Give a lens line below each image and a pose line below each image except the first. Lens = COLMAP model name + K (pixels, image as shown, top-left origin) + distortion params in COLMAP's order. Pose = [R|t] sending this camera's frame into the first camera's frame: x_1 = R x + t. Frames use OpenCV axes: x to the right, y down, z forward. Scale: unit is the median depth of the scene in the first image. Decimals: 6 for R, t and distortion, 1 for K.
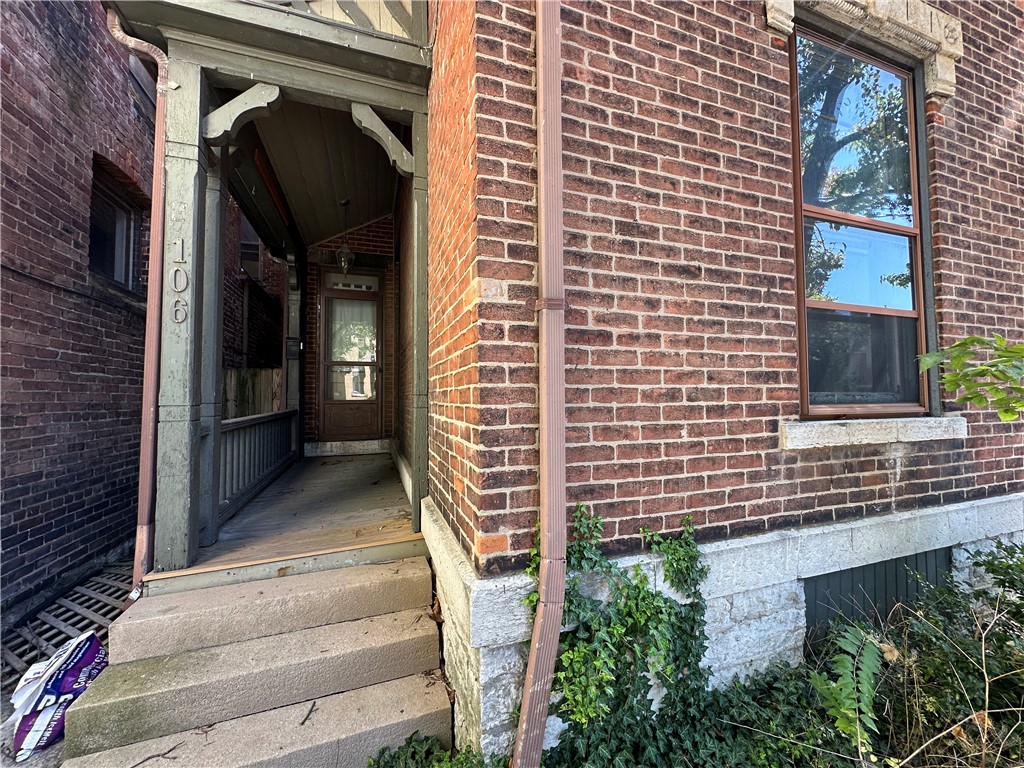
lens RADIAL K [[412.4, 0, 512.0], [0, 412.4, 384.0], [0, 0, 1]] dist [0.000050, 0.000297]
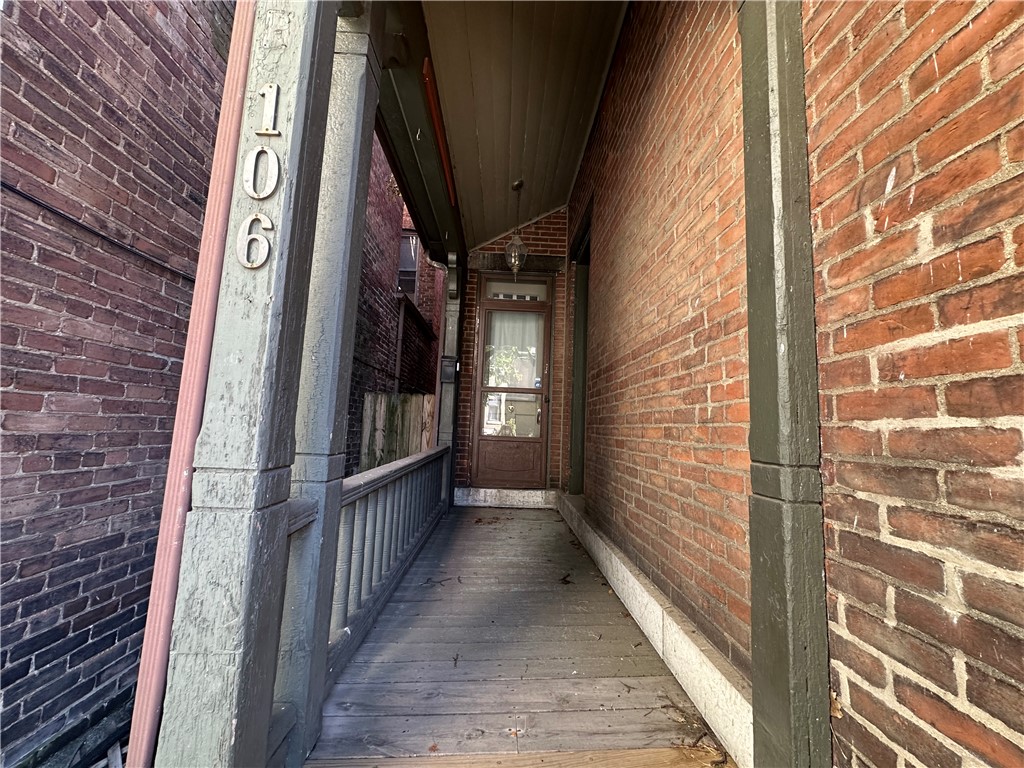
lens RADIAL K [[412.4, 0, 512.0], [0, 412.4, 384.0], [0, 0, 1]] dist [0.000050, 0.000297]
pose [[0.953667, 0.013837, -0.300545, -0.311433], [-0.037150, 0.996713, -0.071992, -0.008329], [0.298561, 0.079822, 0.951047, 0.499952]]
